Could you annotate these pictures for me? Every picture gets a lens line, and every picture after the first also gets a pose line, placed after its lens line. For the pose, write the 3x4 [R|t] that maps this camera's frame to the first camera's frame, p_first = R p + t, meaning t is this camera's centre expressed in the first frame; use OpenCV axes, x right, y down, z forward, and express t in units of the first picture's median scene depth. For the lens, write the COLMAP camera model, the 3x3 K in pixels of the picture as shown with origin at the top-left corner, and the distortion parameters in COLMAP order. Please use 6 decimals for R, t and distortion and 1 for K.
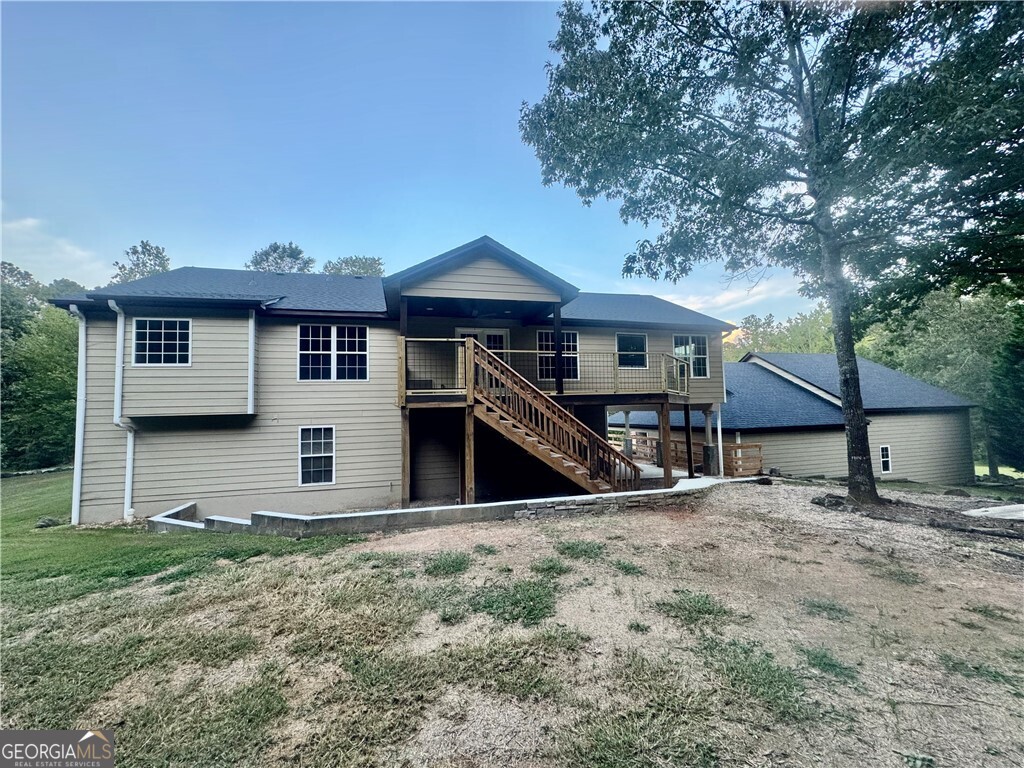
lens RADIAL K [[408.2, 0, 512.6], [0, 408.2, 386.5], [0, 0, 1]] dist [-0.004086, 0.000174]
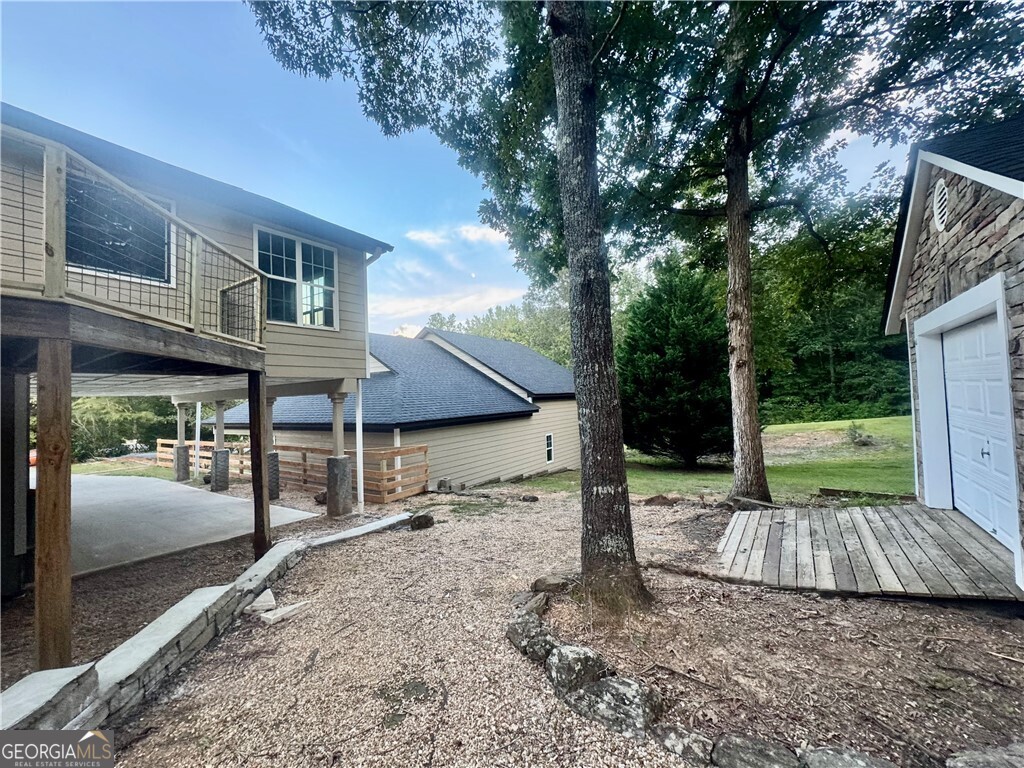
lens RADIAL K [[408.2, 0, 511.1], [0, 408.2, 386.7], [0, 0, 1]] dist [-0.004086, 0.000174]
pose [[0.761348, 0.011250, 0.648246, 0.404413], [-0.017623, 0.999839, 0.003346, 0.060729], [-0.648104, -0.013971, 0.761424, 0.584195]]
